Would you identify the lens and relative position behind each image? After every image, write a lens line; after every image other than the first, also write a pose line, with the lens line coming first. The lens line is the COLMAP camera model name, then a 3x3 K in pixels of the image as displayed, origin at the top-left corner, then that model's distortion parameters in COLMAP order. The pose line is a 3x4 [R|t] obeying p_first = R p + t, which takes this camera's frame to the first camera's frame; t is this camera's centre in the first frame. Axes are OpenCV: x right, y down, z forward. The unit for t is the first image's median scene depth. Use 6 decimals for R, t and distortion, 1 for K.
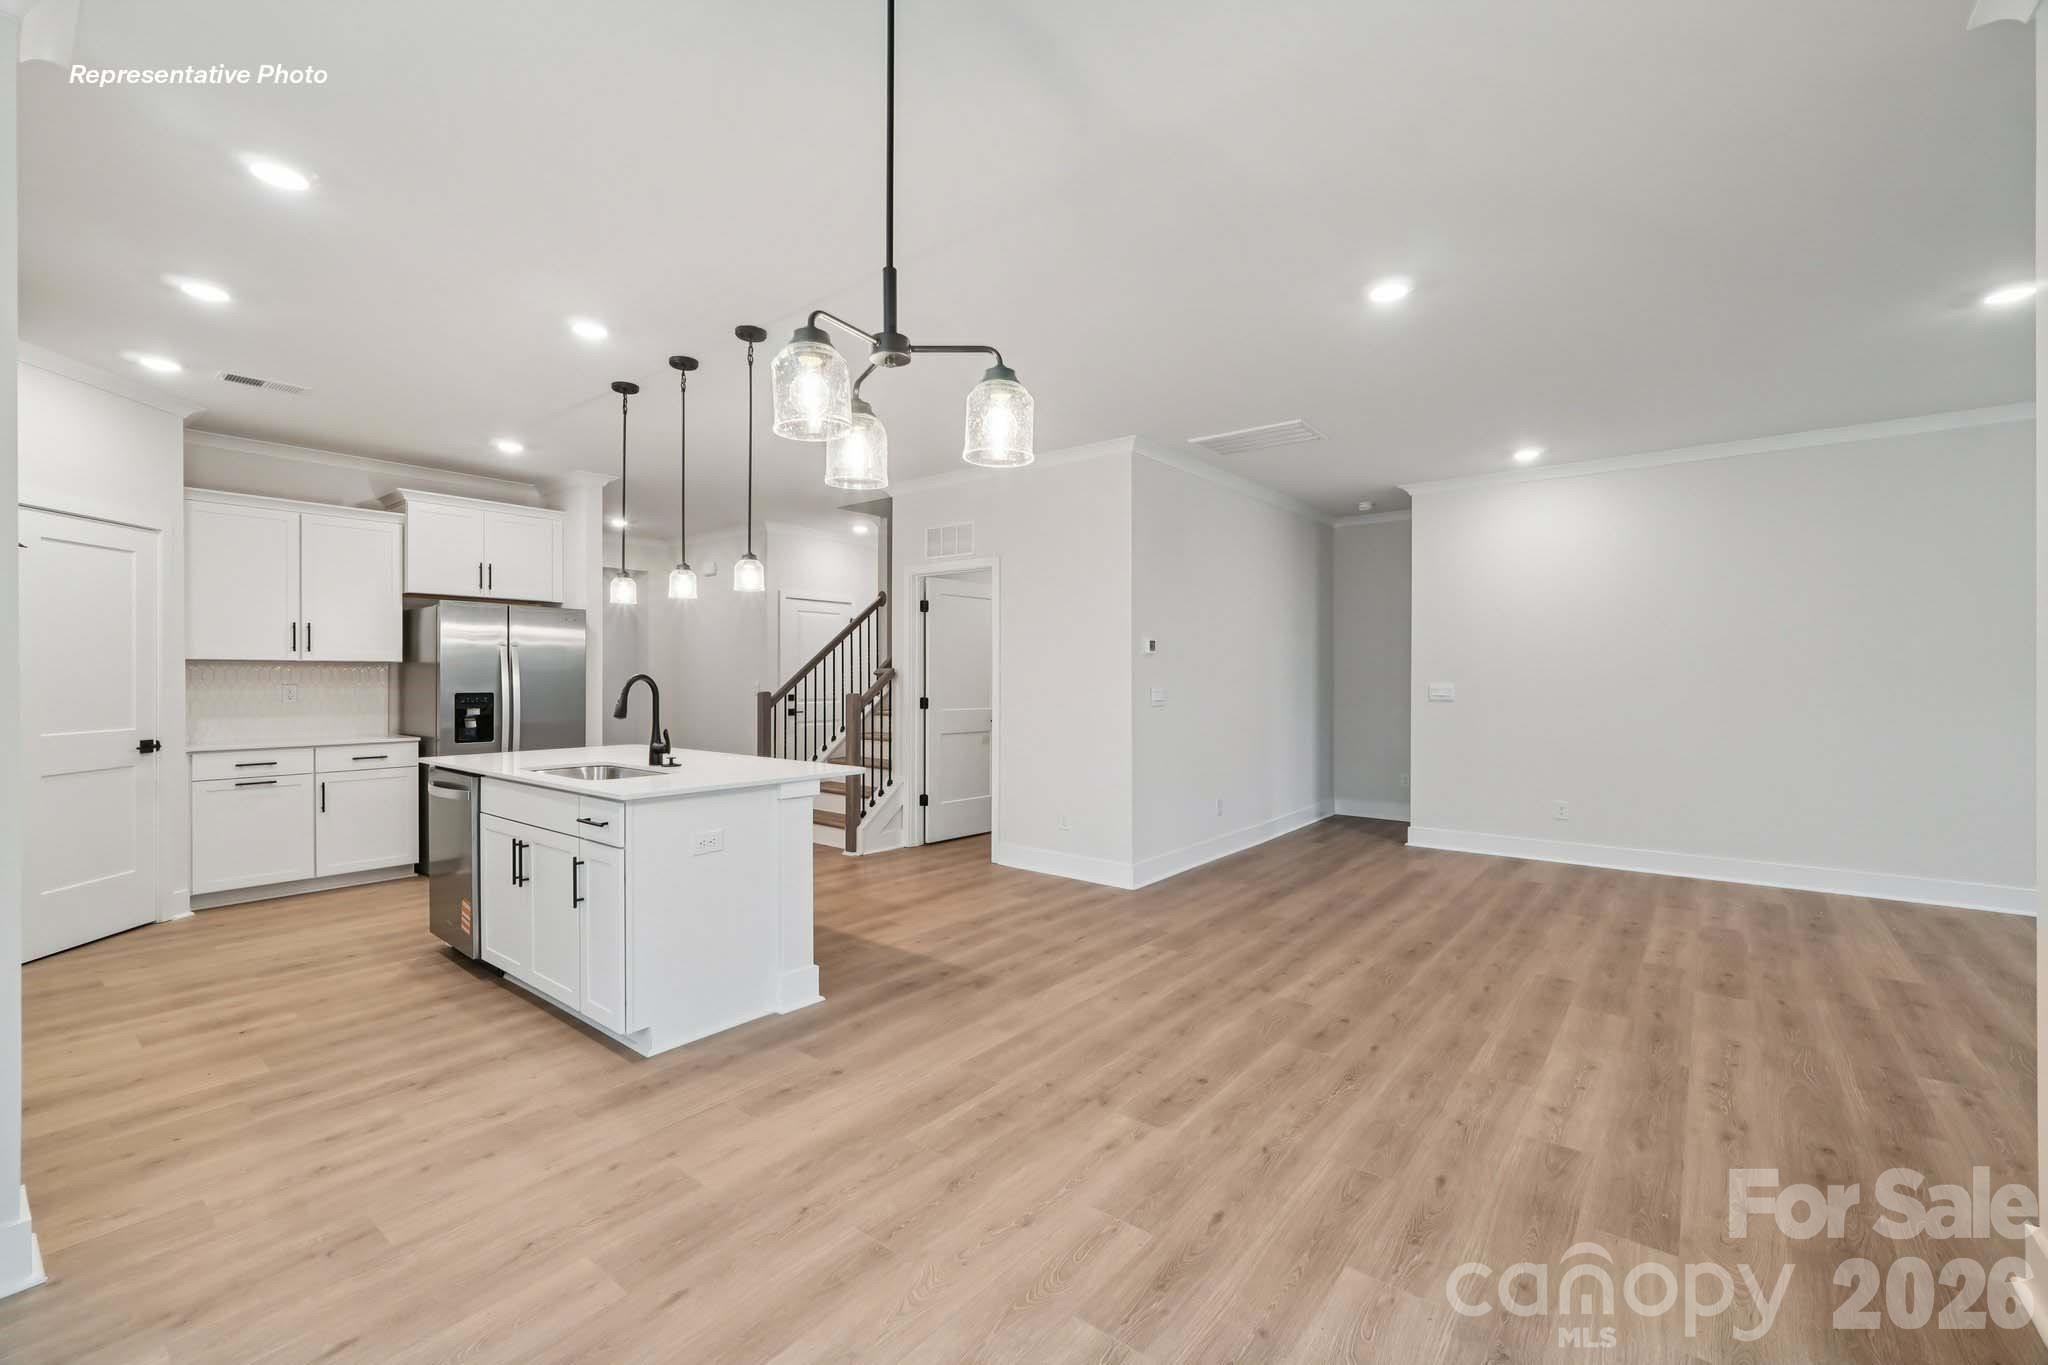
lens RADIAL K [[862.4, 0, 1022.7], [0, 862.4, 675.5], [0, 0, 1]] dist [-0.004806, 0.000527]
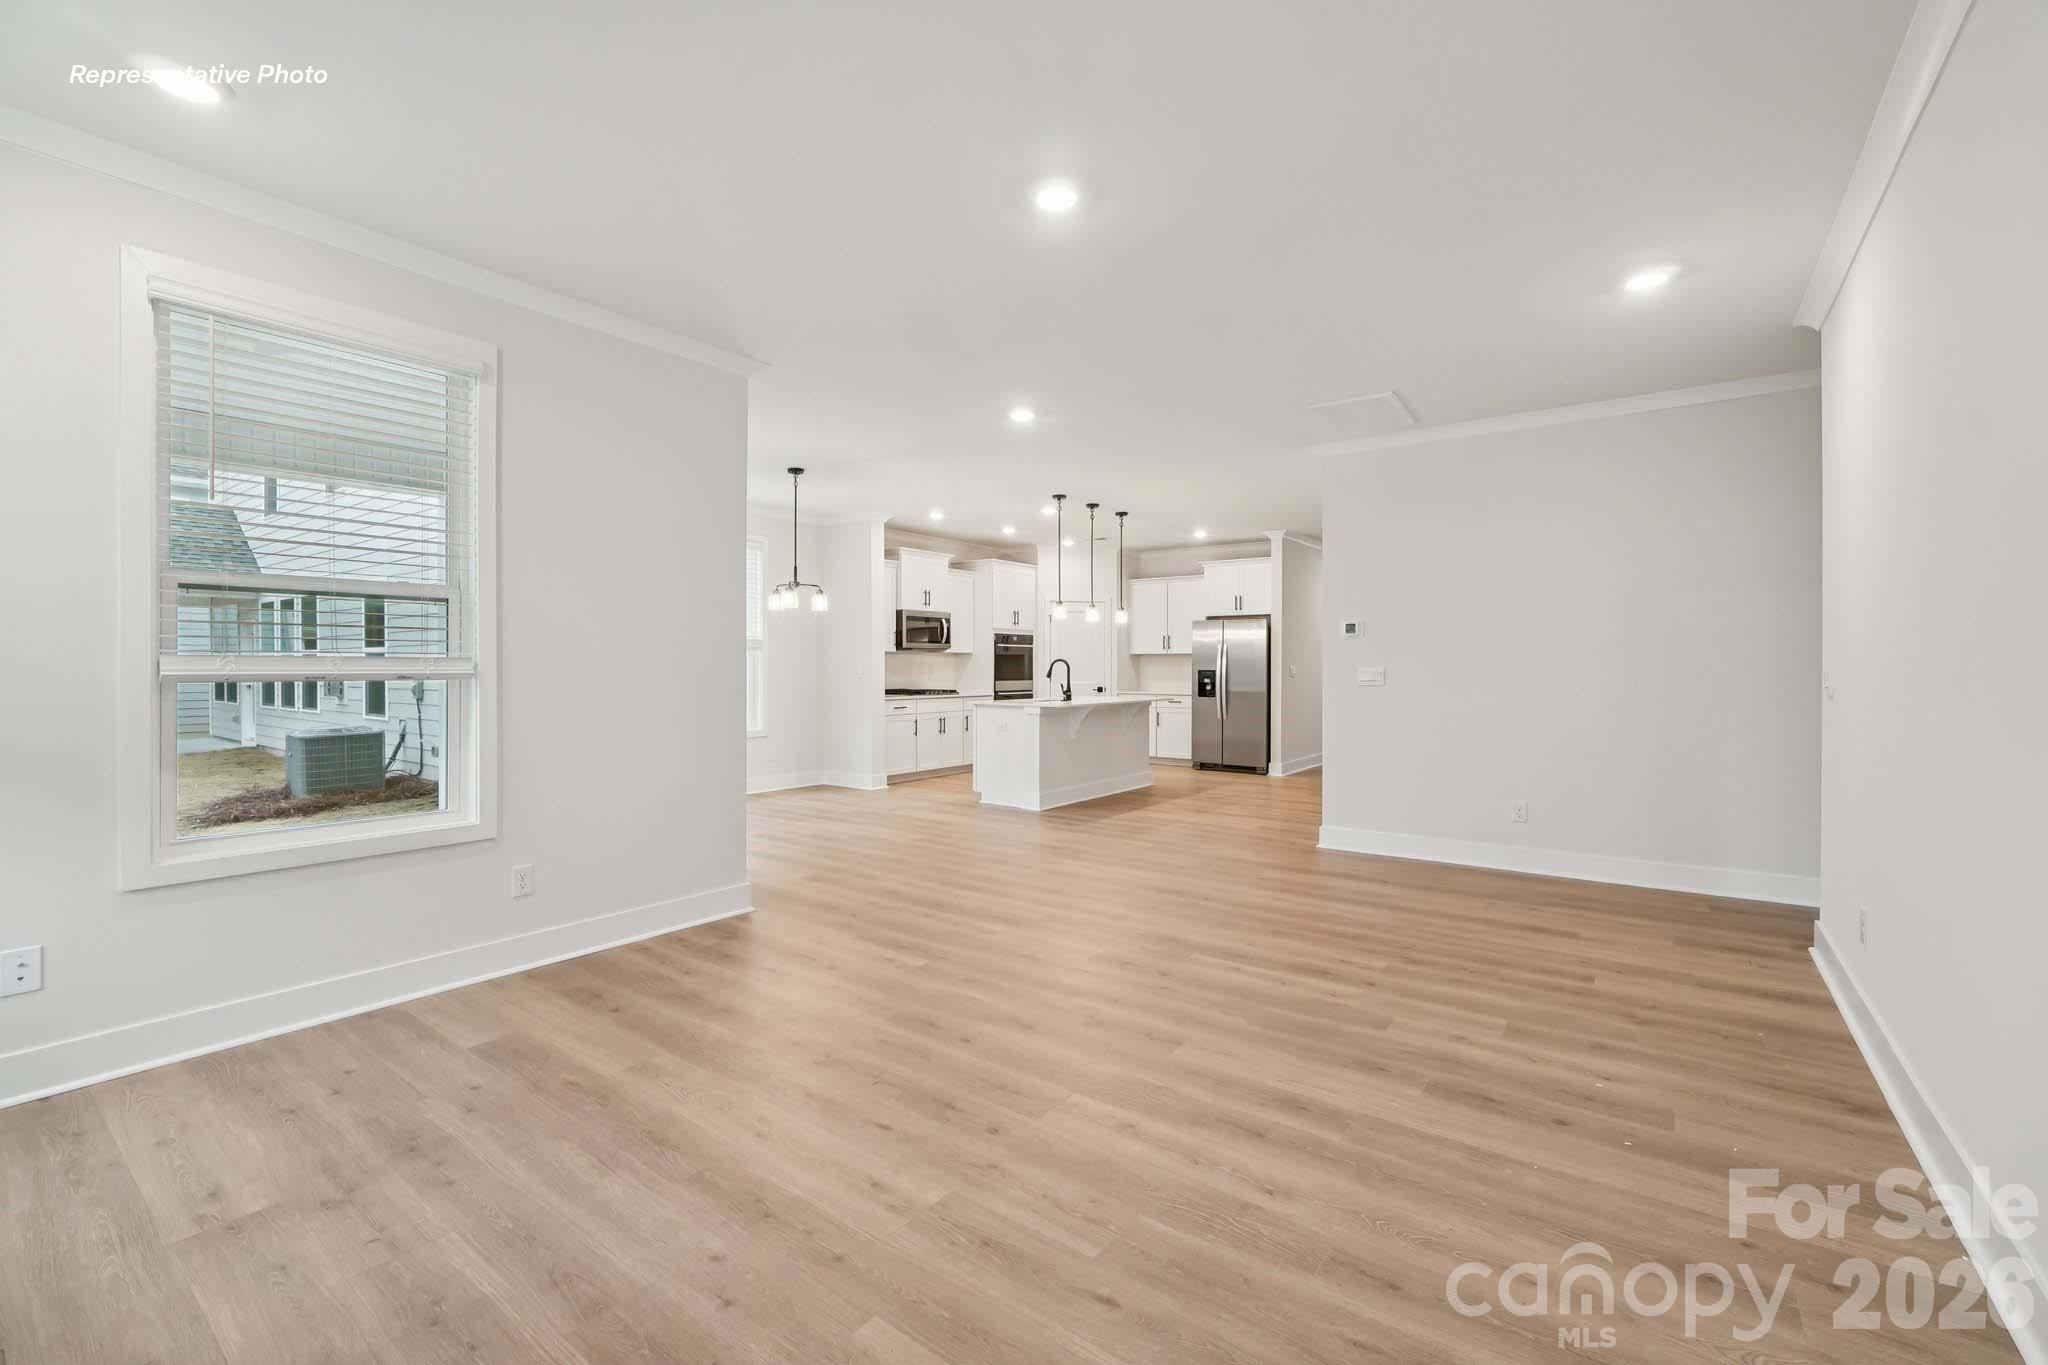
lens RADIAL K [[862.4, 0, 1018.6], [0, 862.4, 674.5], [0, 0, 1]] dist [-0.004806, 0.000527]
pose [[0.043198, 0.009342, -0.999023, 1.217198], [-0.000366, 0.999956, 0.009335, 0.012970], [0.999066, -0.000038, 0.043200, 0.548931]]
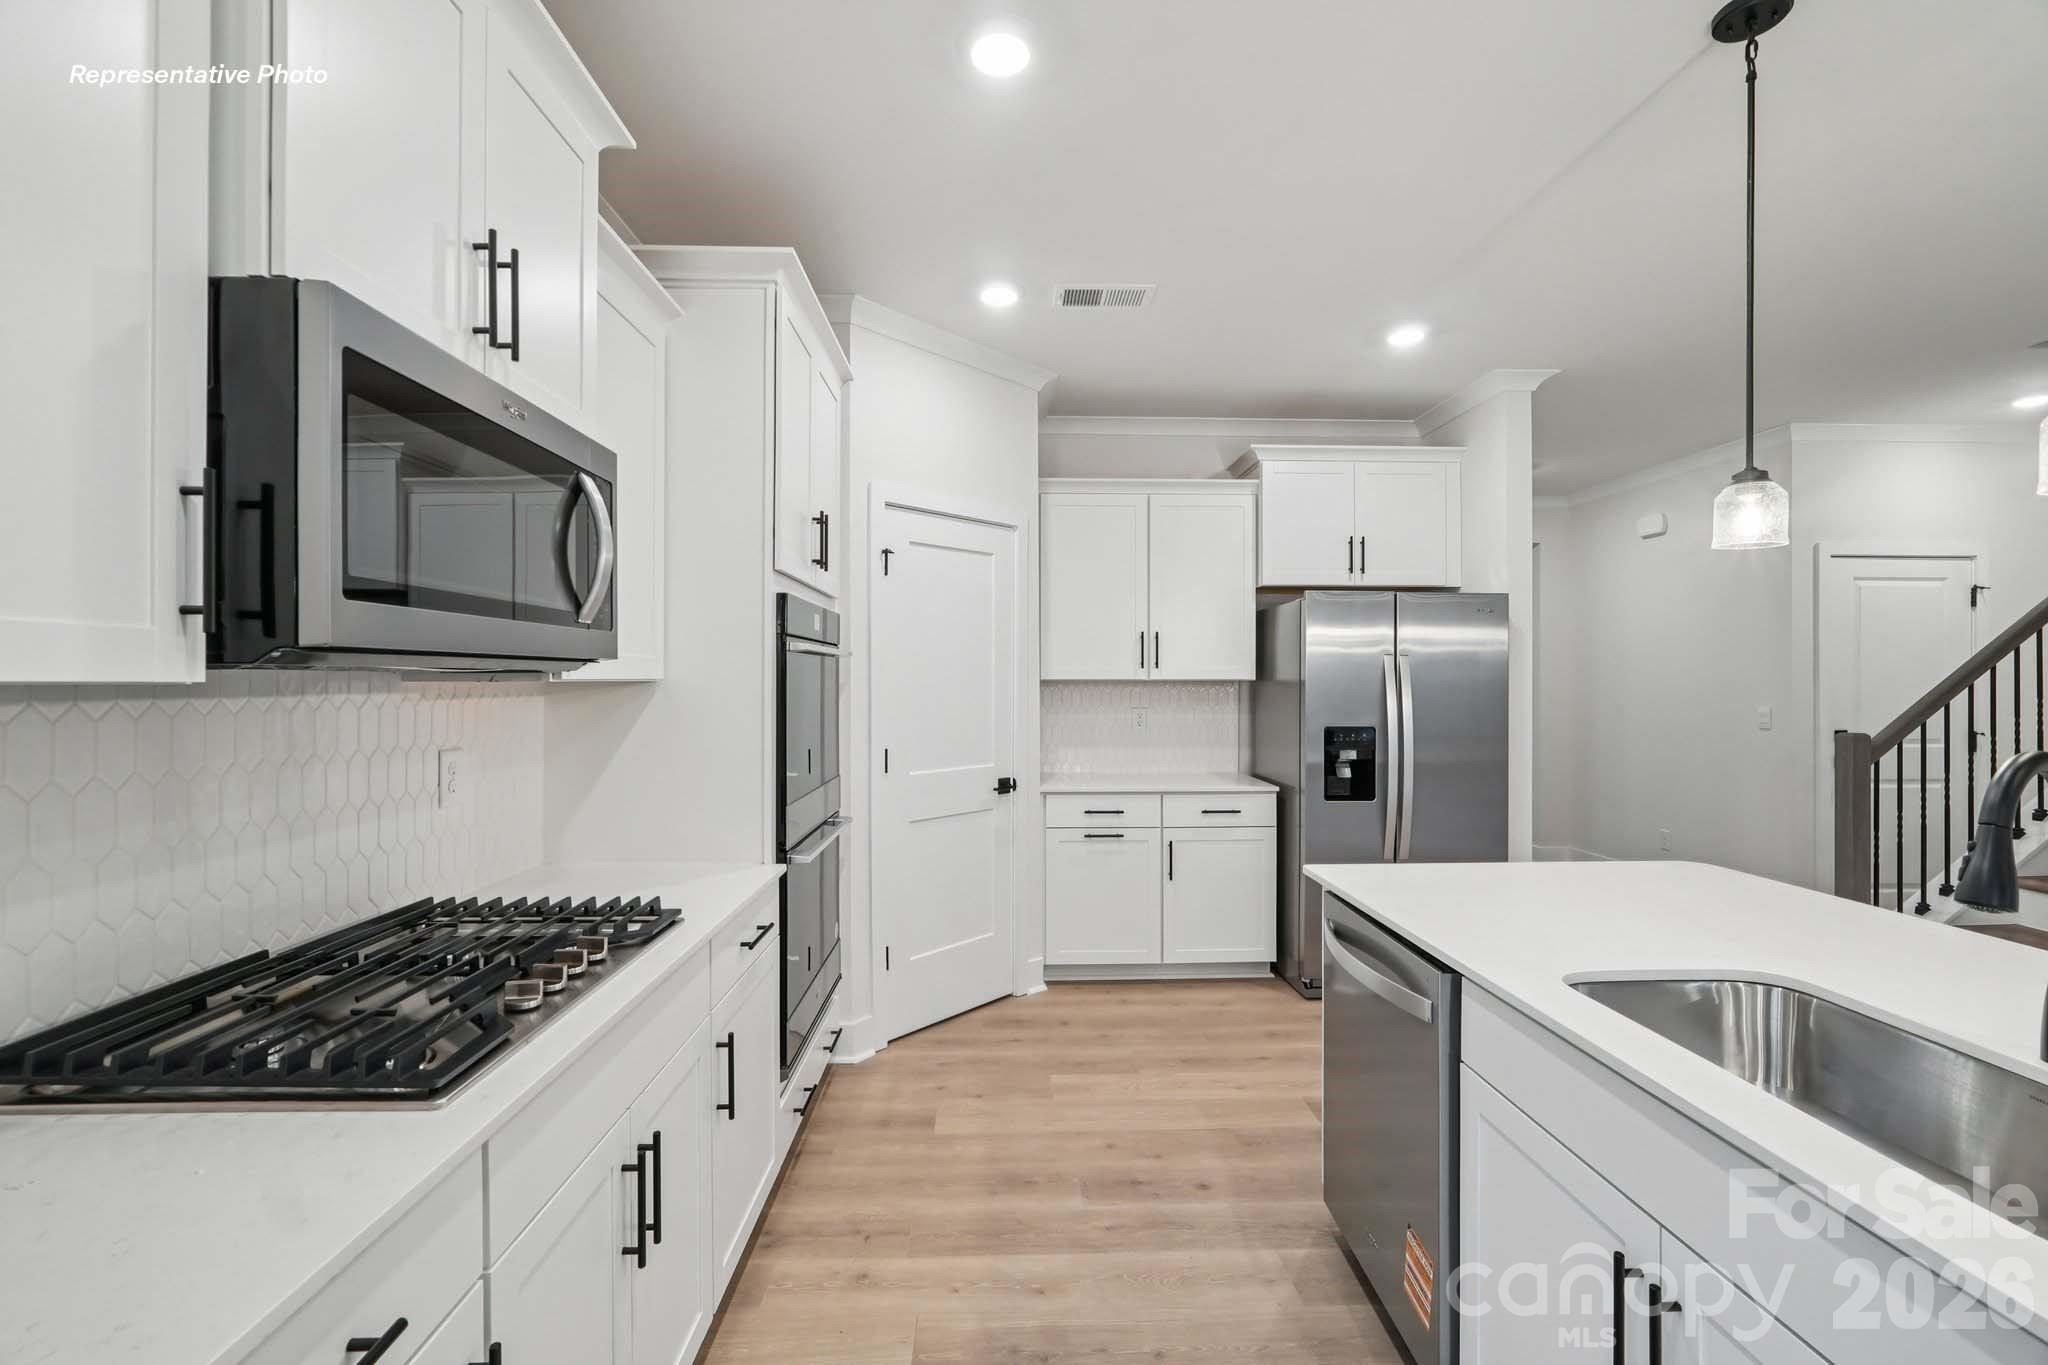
lens RADIAL K [[862.4, 0, 1017.6], [0, 862.4, 679.5], [0, 0, 1]] dist [-0.004806, 0.000527]
pose [[0.647134, -0.000546, -0.762376, -0.307334], [0.001055, 0.999999, 0.000179, -0.017810], [0.762376, -0.000920, 0.647134, 0.387557]]
